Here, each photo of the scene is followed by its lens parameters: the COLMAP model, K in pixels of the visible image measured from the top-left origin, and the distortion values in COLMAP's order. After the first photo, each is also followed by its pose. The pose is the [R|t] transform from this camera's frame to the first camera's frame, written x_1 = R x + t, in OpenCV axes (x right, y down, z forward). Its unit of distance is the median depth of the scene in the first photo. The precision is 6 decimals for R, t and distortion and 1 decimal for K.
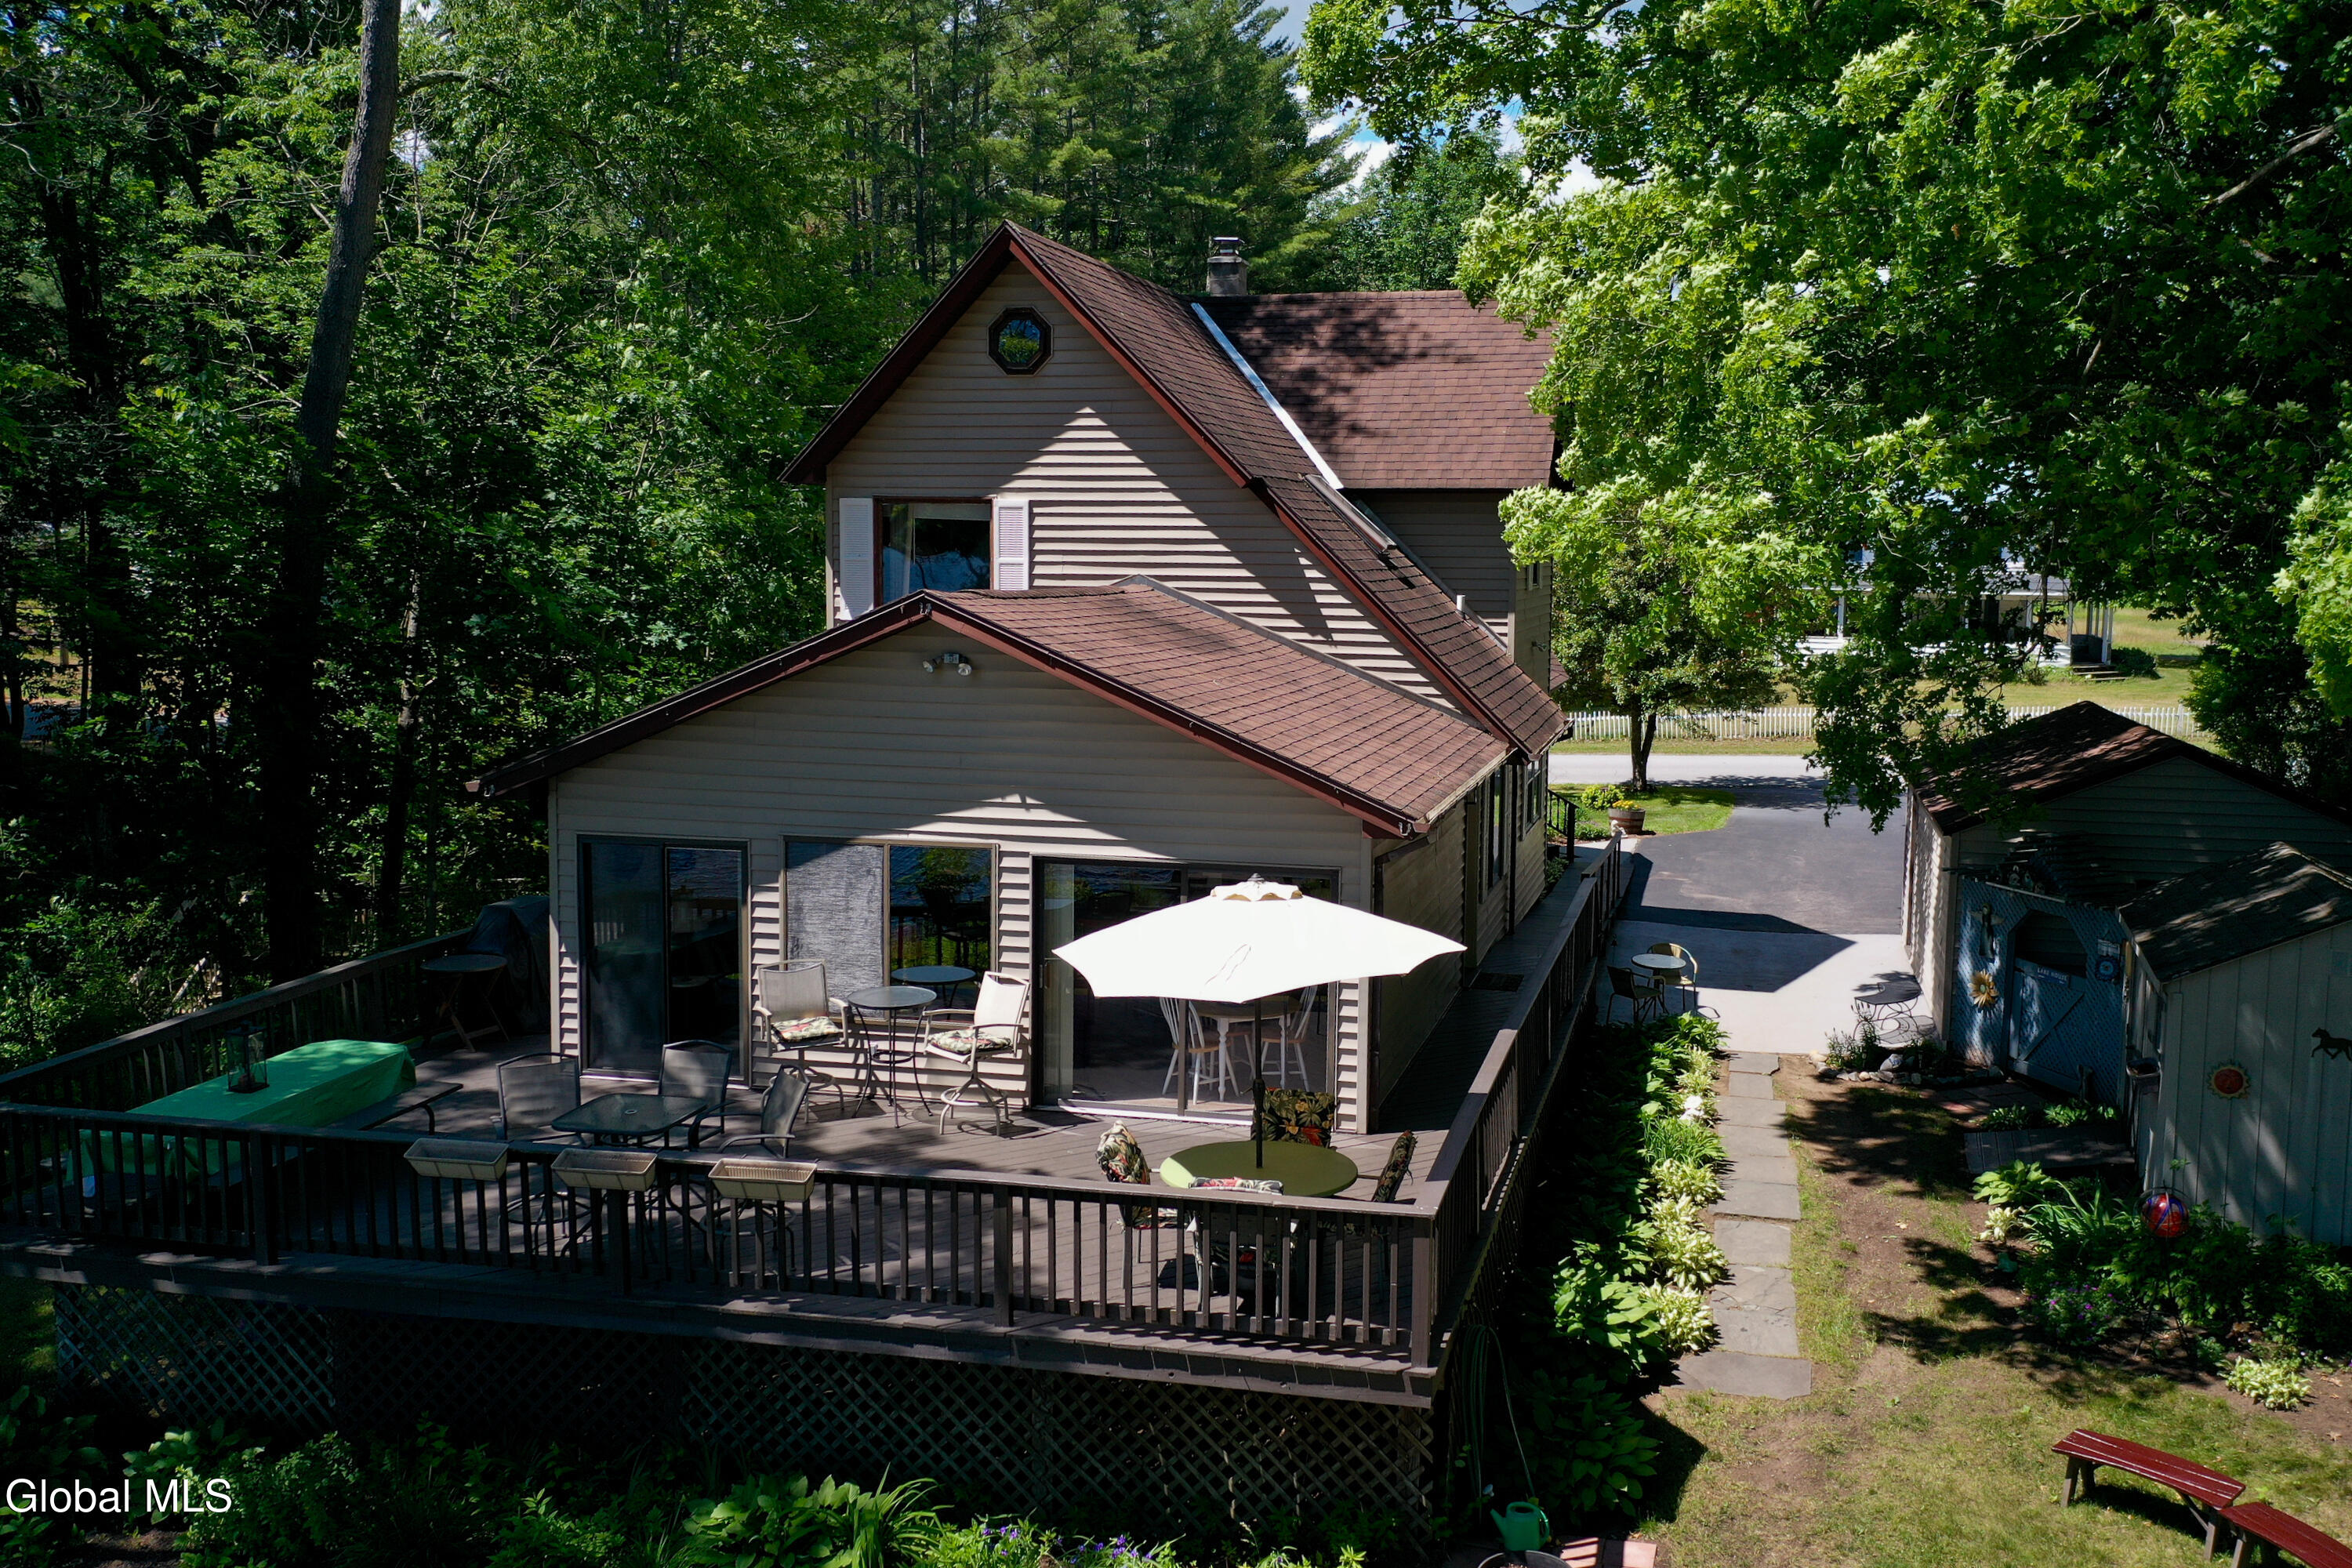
lens RADIAL K [[2077.5, 0, 1109.3], [0, 2077.5, 786.2], [0, 0, 1]] dist [0.014264, 0.010328]
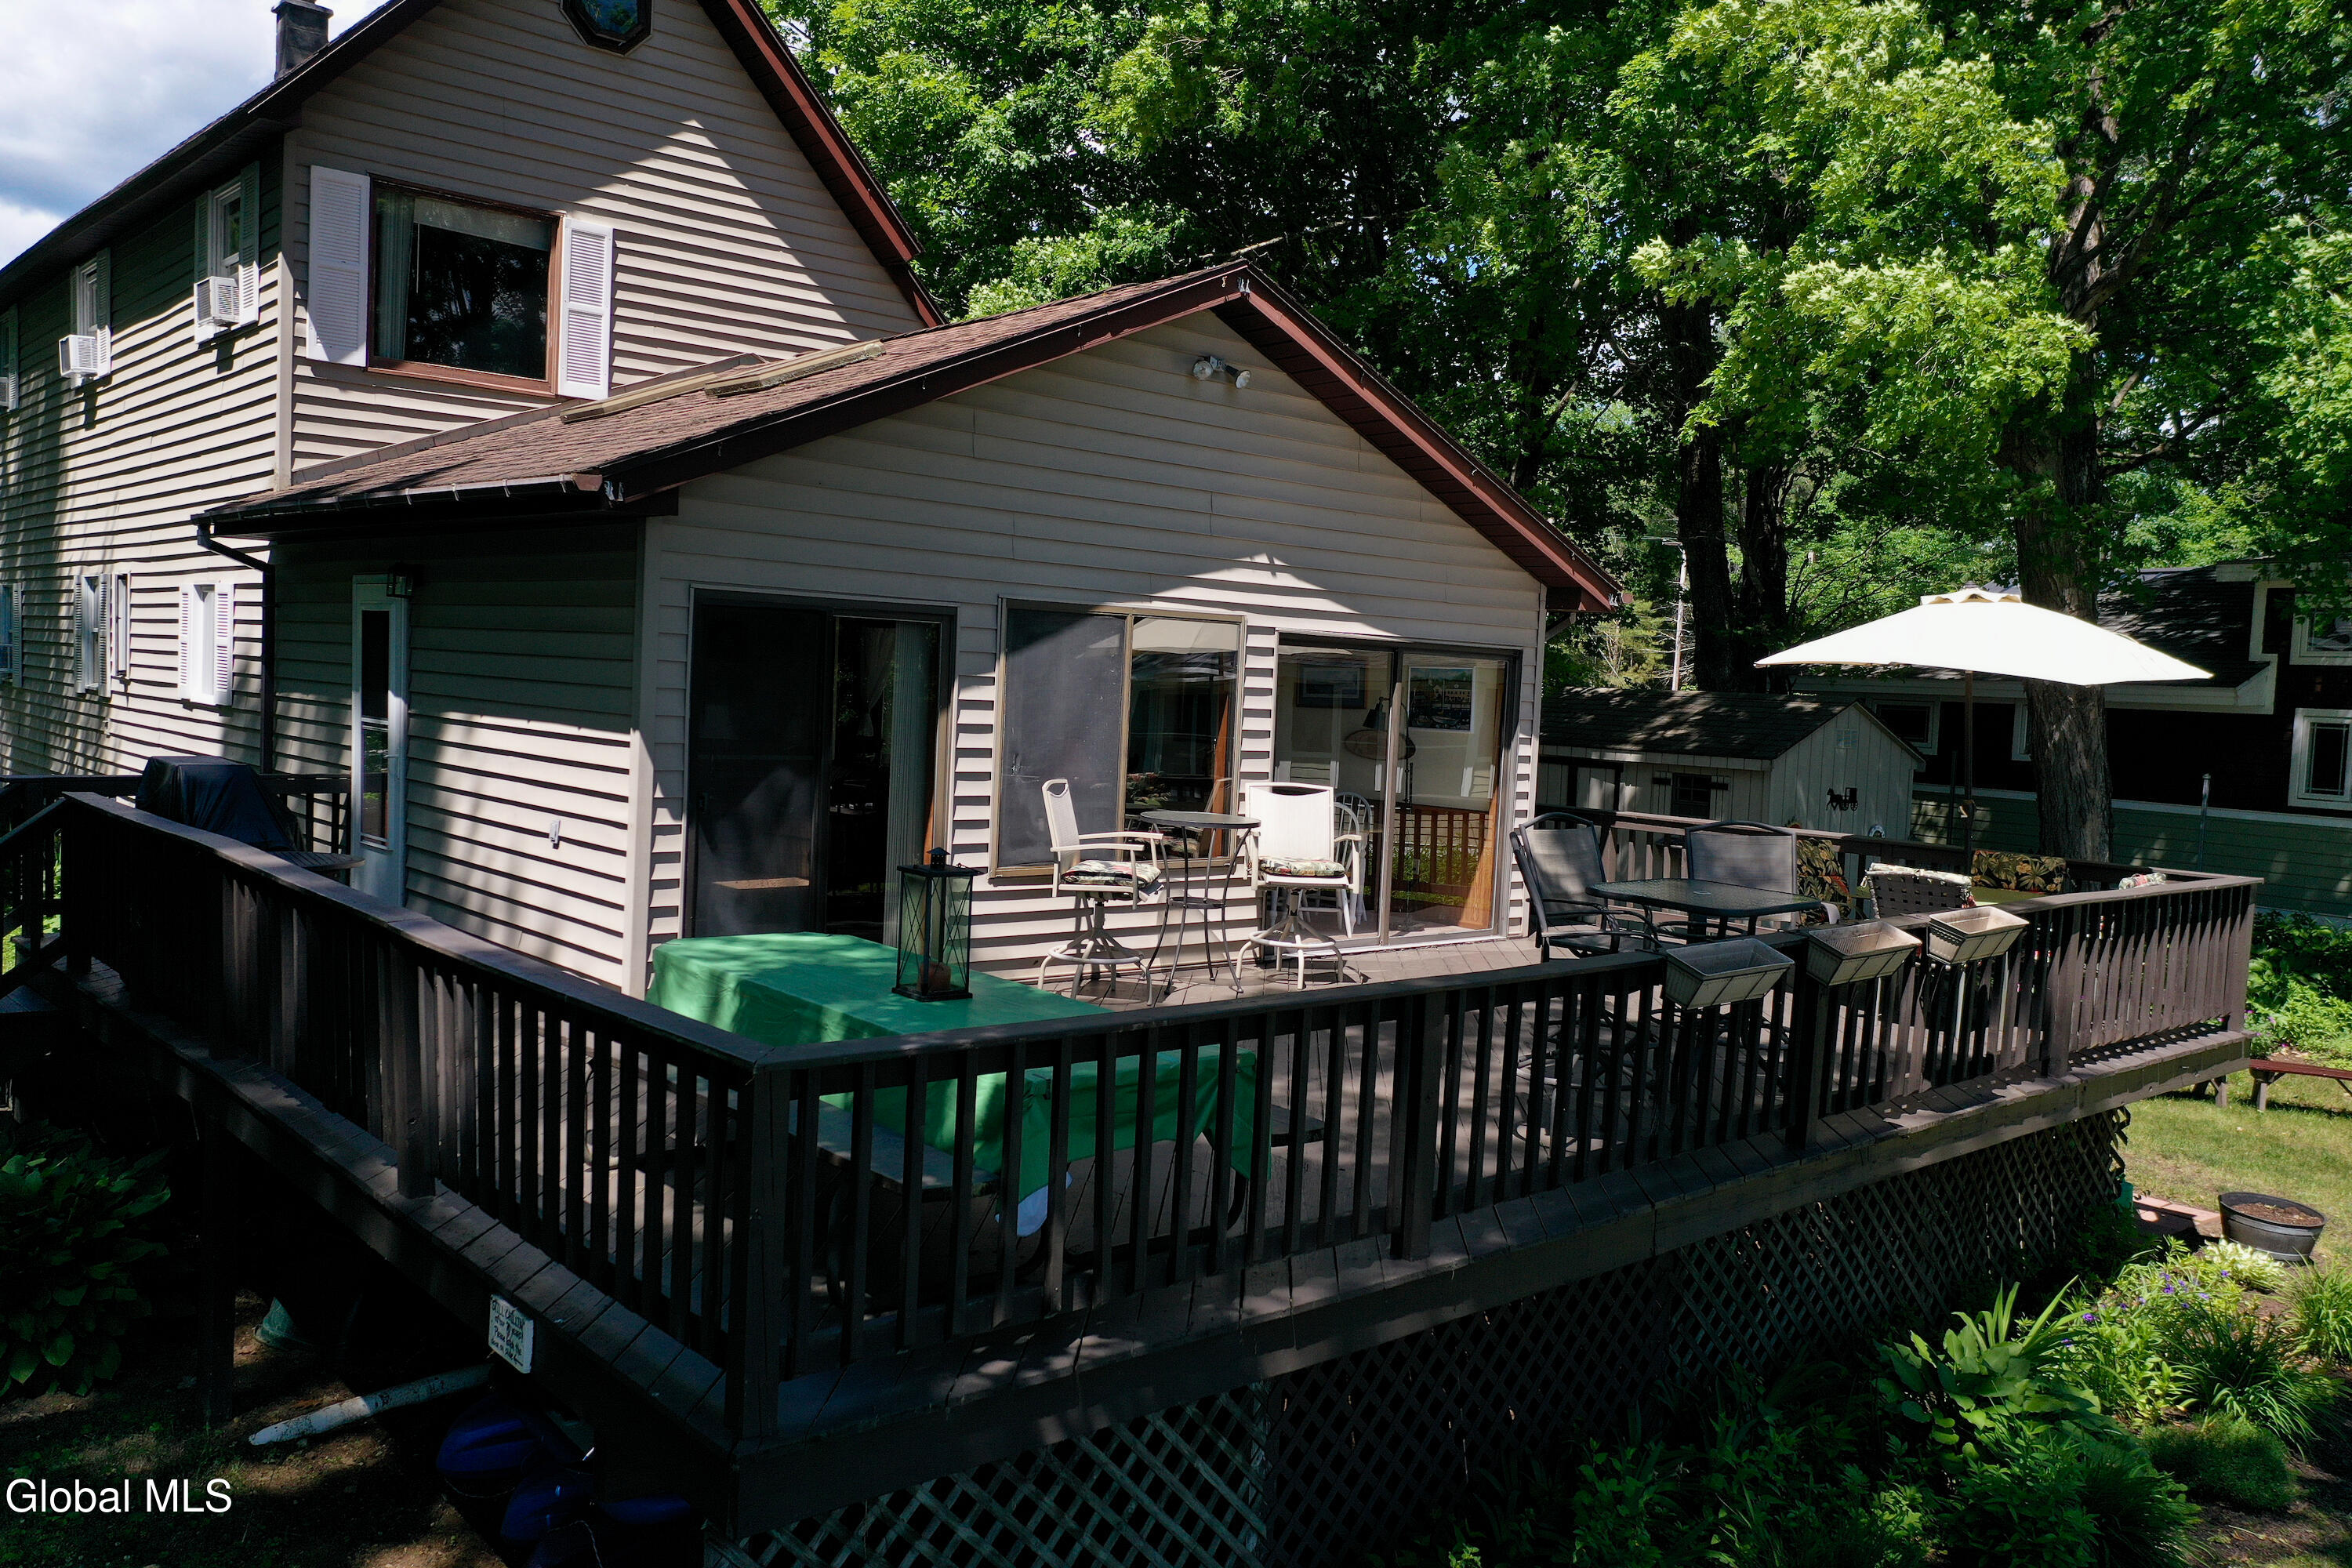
lens RADIAL K [[1945.5, 0, 1176.0], [0, 1945.5, 784.0], [0, 0, 1]] dist [0.011448, 0.004743]
pose [[0.544354, -0.025512, 0.838468, -0.655365], [0.053315, 0.998569, -0.004230, 0.089005], [-0.837160, 0.047005, 0.544935, 0.617163]]
